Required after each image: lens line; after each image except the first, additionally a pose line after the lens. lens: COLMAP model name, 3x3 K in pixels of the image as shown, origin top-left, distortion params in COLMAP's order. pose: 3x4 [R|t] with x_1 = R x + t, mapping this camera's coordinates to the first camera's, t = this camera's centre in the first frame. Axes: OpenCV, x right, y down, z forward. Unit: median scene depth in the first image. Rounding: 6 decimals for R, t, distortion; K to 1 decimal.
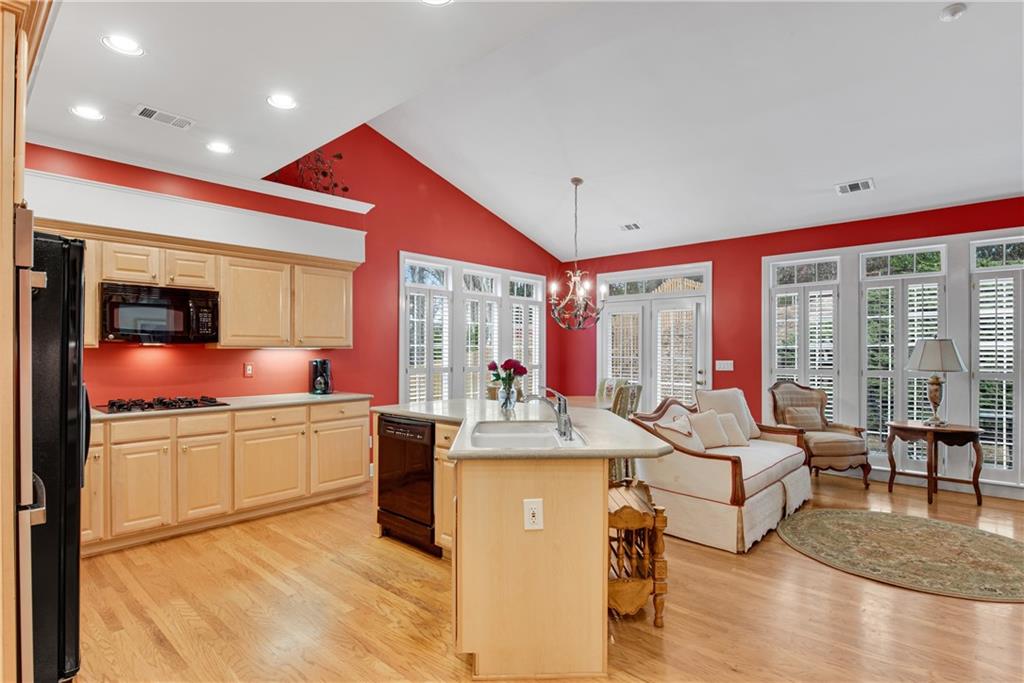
lens RADIAL K [[520.9, 0, 513.3], [0, 520.9, 353.1], [0, 0, 1]] dist [-0.006858, -0.000998]
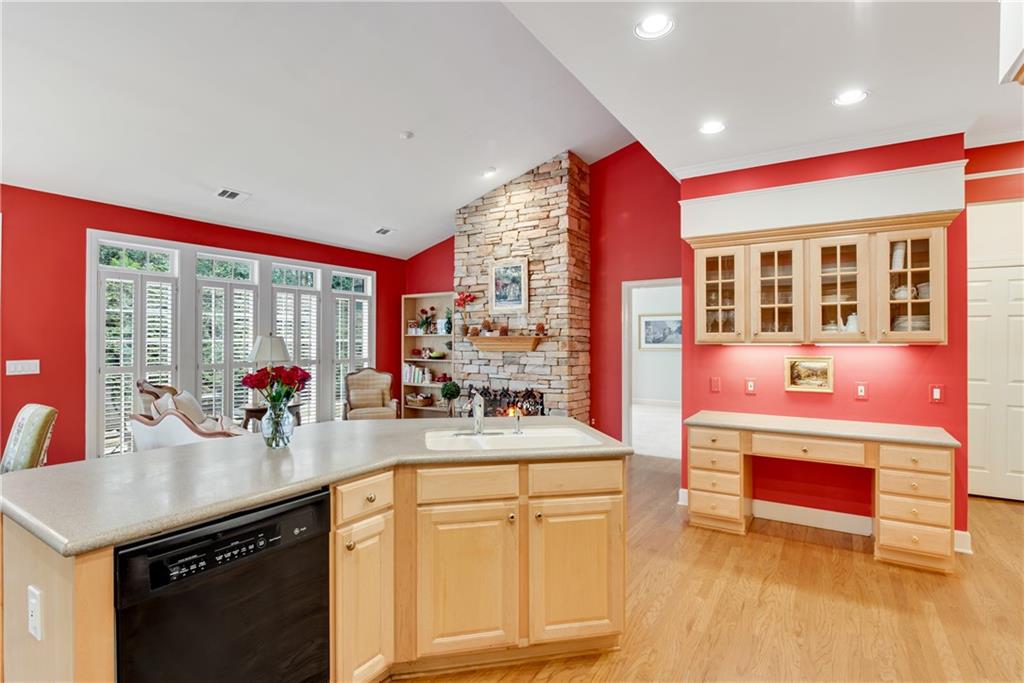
lens RADIAL K [[495.7, 0, 506.3], [0, 495.7, 343.9], [0, 0, 1]] dist [-0.000255, -0.001495]
pose [[-0.146687, -0.003917, 0.989175, -0.468592], [0.002415, 0.999988, 0.004318, -0.012744], [-0.989180, 0.003022, -0.146676, 0.608616]]
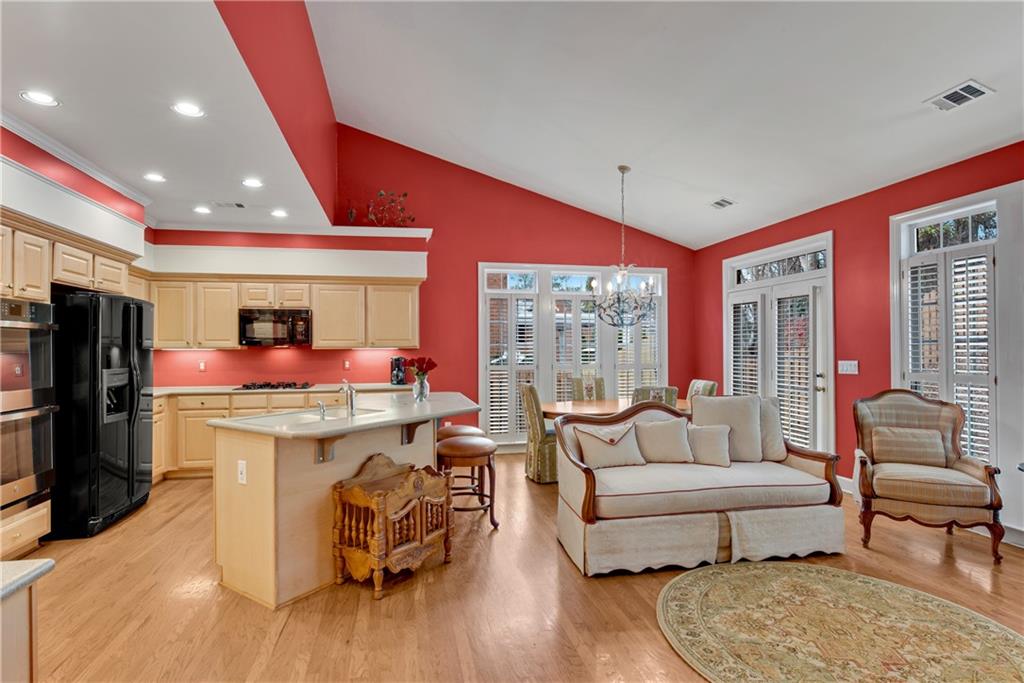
lens RADIAL K [[520.9, 0, 504.9], [0, 520.9, 345.0], [0, 0, 1]] dist [-0.006858, -0.000998]
pose [[0.803920, -0.010437, -0.594646, 0.607268], [0.002751, 0.999901, -0.013830, 0.001179], [0.594732, 0.009483, 0.803868, 0.139918]]
